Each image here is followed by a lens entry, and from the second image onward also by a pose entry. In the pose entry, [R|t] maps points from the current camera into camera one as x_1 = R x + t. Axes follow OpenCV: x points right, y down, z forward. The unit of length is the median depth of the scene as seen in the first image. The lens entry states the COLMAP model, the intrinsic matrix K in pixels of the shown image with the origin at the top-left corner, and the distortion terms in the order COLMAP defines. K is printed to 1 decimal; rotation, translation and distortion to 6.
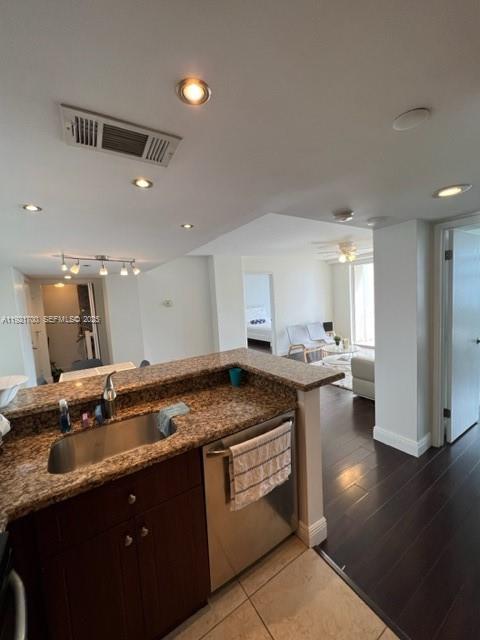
lens RADIAL K [[259.0, 0, 241.5], [0, 259.0, 319.4], [0, 0, 1]] dist [0.000842, 0.000087]
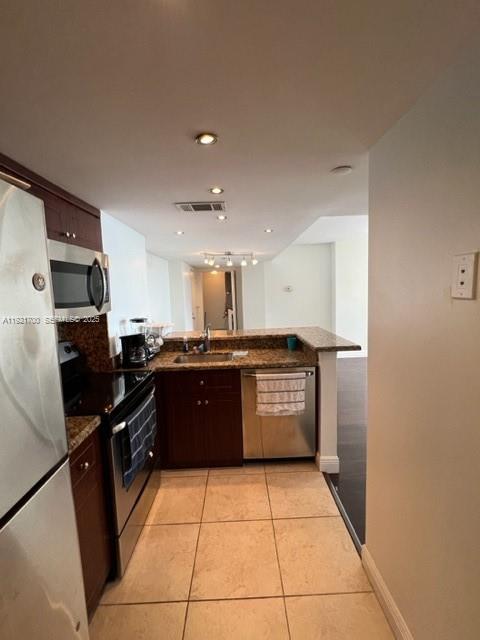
lens RADIAL K [[281.9, 0, 239.8], [0, 281.9, 319.4], [0, 0, 1]] dist [-0.000808, 0.000006]
pose [[0.843706, 0.083876, -0.530212, 0.595882], [-0.062347, 0.996344, 0.058405, 0.036741], [0.533173, -0.016220, 0.845851, -0.426993]]
